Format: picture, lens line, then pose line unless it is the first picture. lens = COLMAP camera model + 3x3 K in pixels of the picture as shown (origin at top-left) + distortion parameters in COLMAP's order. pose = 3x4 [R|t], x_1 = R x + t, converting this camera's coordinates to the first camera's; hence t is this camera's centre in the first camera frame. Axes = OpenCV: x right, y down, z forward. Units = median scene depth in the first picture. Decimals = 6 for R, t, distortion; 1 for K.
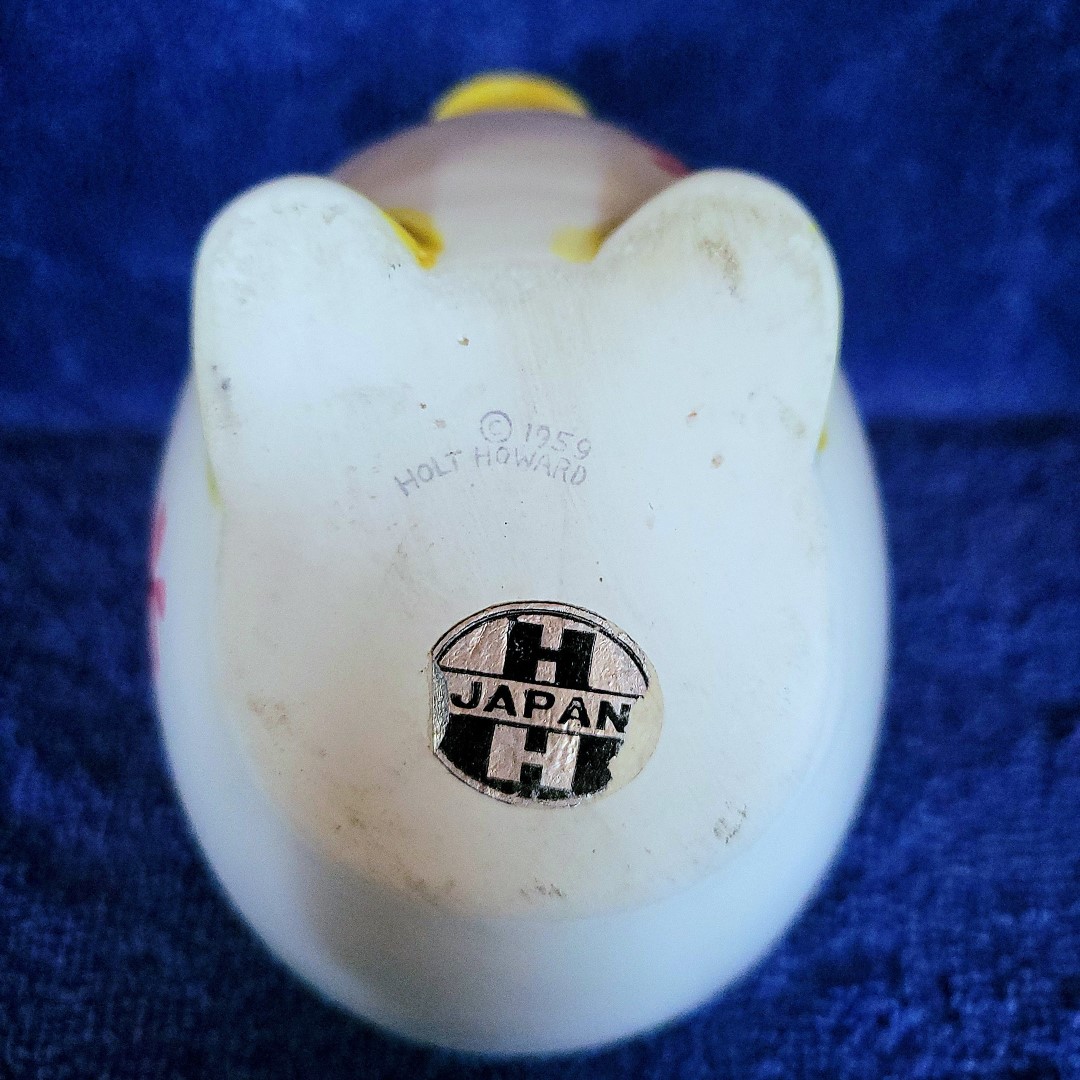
lens RADIAL K [[1183.9, 0, 535.7], [0, 1183.9, 520.2], [0, 0, 1]] dist [-0.027918, 0.000000]
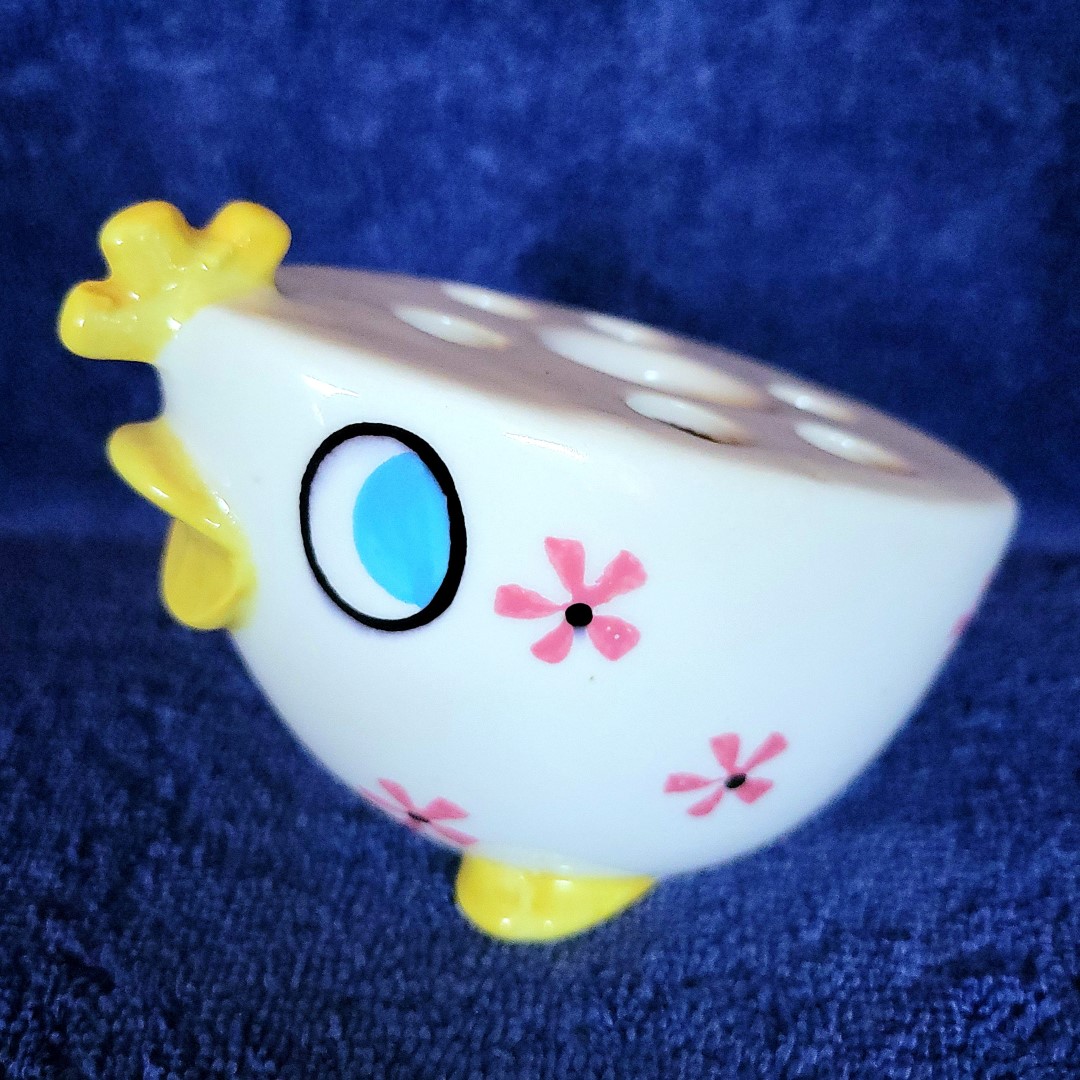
lens RADIAL K [[1277.7, 0, 545.6], [0, 1277.7, 513.2], [0, 0, 1]] dist [-0.006816, 0.000000]
pose [[0.994888, 0.020102, -0.098962, -0.008358], [-0.047447, 0.958131, -0.282372, 0.337472], [0.089143, 0.285624, 0.954187, -0.197312]]
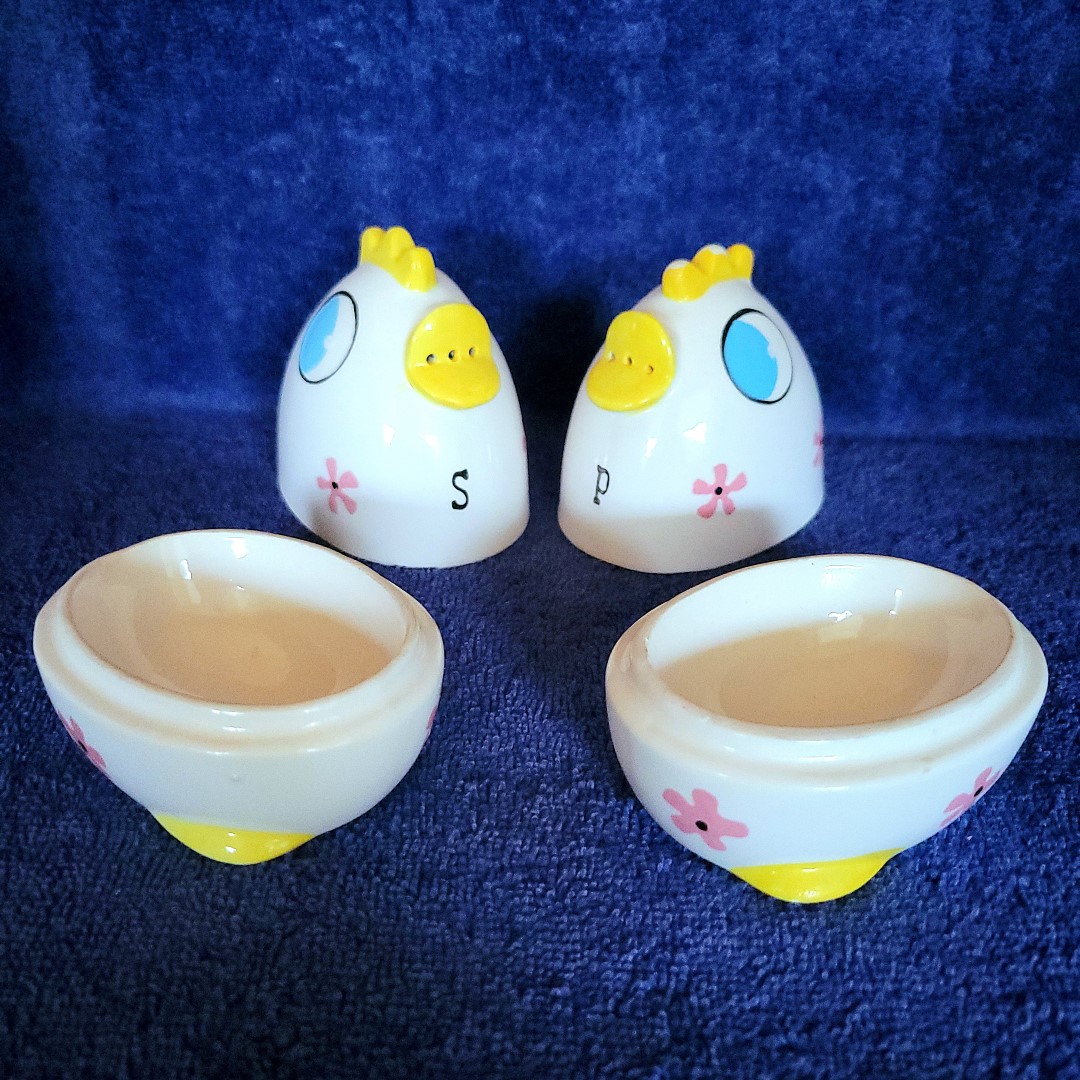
lens RADIAL K [[1140.2, 0, 526.9], [0, 1140.2, 544.1], [0, 0, 1]] dist [-0.004077, 0.000000]
pose [[0.997530, 0.051148, -0.048150, -0.110024], [-0.060727, 0.972443, -0.225091, 0.776425], [0.035310, 0.227459, 0.973147, -1.084449]]
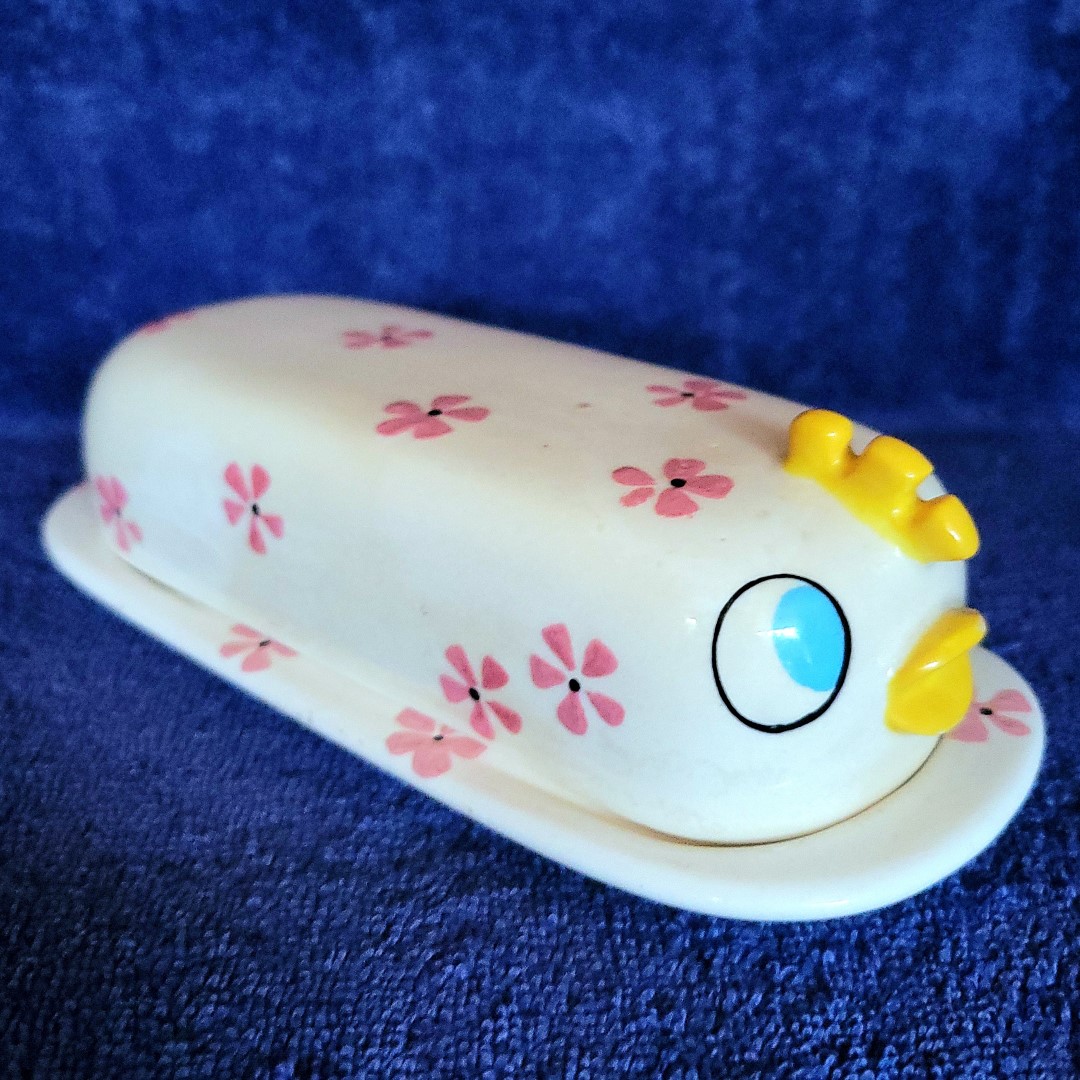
lens RADIAL K [[1244.3, 0, 544.7], [0, 1244.3, 523.2], [0, 0, 1]] dist [-0.004246, 0.000000]
pose [[0.999975, 0.005538, 0.004458, 0.221089], [-0.003793, 0.945982, -0.324198, 0.827135], [-0.006012, 0.324173, 0.945979, -0.752659]]
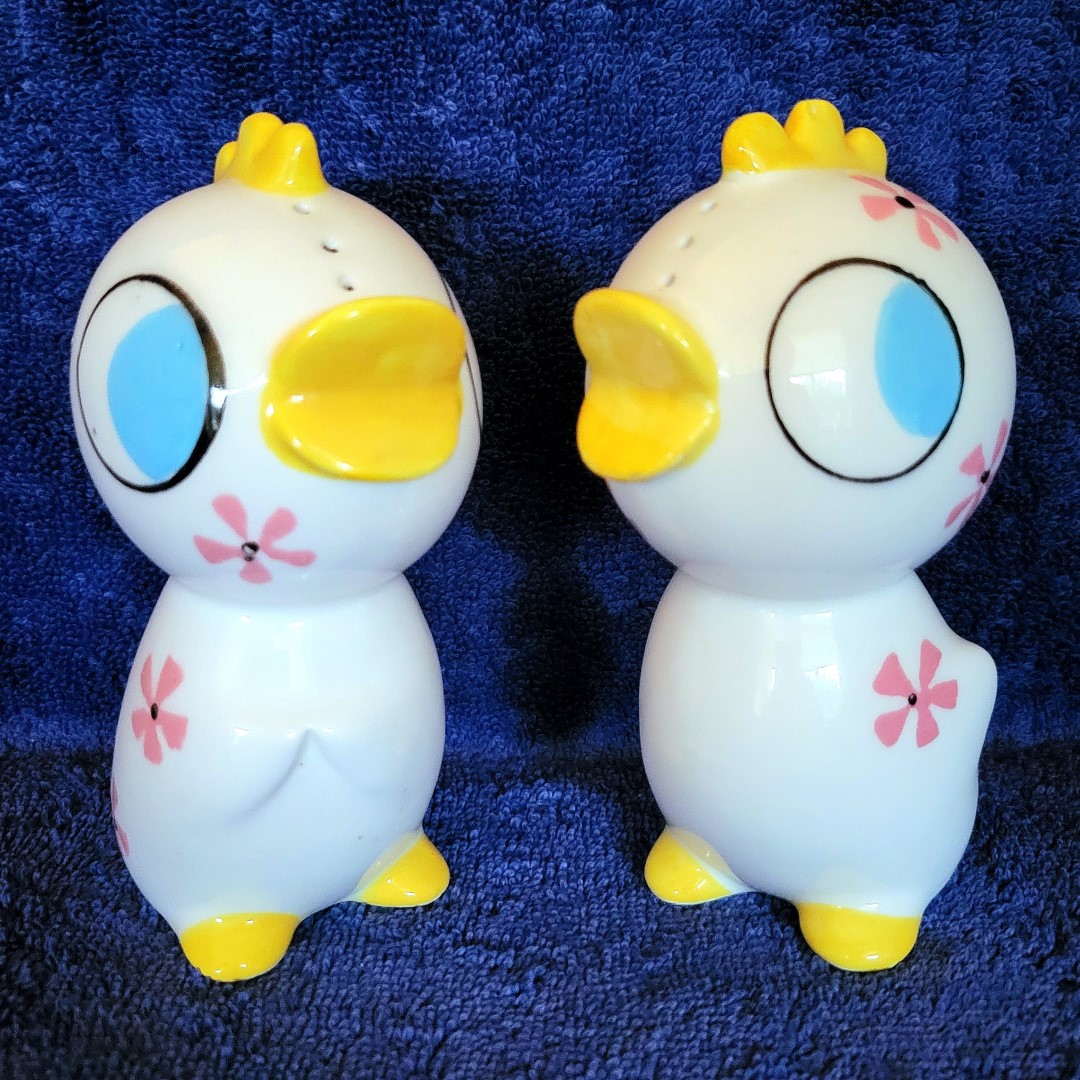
lens RADIAL K [[1277.7, 0, 546.2], [0, 1277.7, 538.6], [0, 0, 1]] dist [-0.006816, 0.000000]
pose [[0.999463, 0.006164, -0.032196, 0.102906], [-0.019319, 0.904225, -0.426620, 0.409798], [0.026483, 0.427013, 0.903858, -0.365939]]
